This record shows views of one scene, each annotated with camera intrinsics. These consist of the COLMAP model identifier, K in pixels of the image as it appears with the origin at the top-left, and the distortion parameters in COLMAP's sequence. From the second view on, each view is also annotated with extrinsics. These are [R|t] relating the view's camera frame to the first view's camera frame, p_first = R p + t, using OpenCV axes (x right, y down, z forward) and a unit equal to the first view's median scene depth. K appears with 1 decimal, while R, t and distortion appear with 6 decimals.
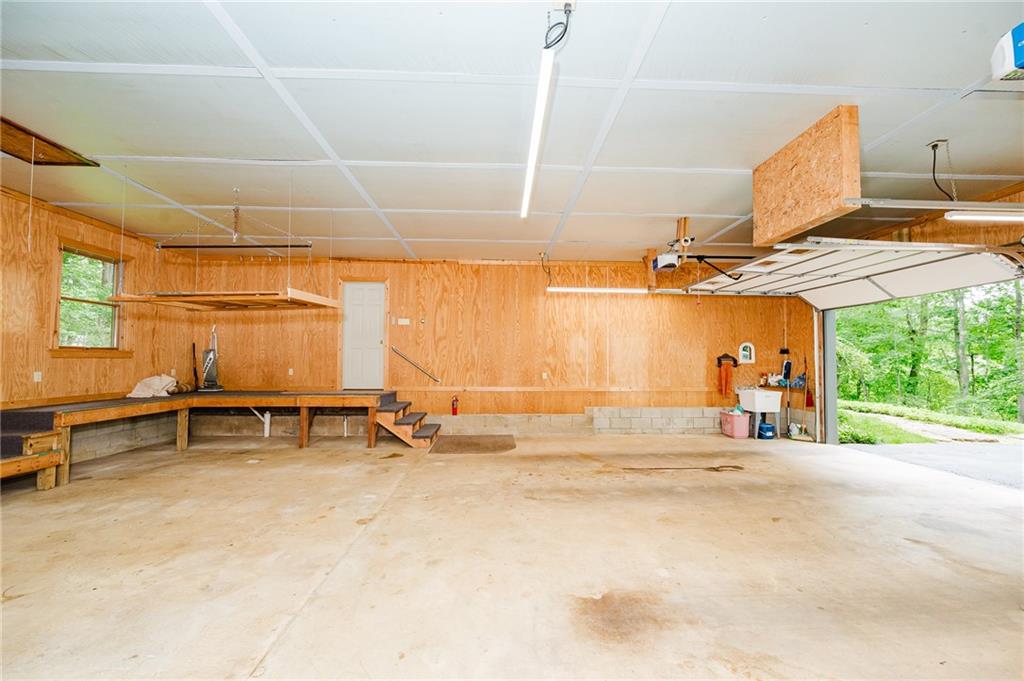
lens RADIAL K [[399.0, 0, 515.2], [0, 399.0, 348.4], [0, 0, 1]] dist [-0.000709, -0.000115]
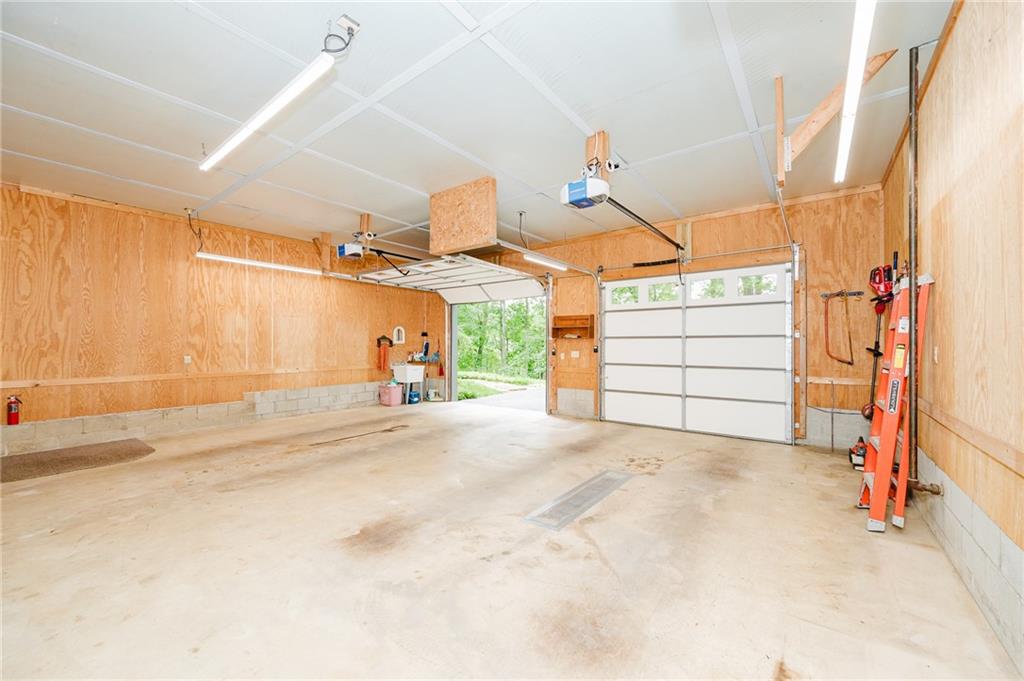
lens RADIAL K [[399.0, 0, 515.2], [0, 399.0, 348.4], [0, 0, 1]] dist [-0.000709, -0.000115]
pose [[0.634626, -0.011605, 0.772732, -0.139808], [-0.021847, 0.999218, 0.032949, 0.004511], [-0.772510, -0.037792, 0.633877, -0.039384]]
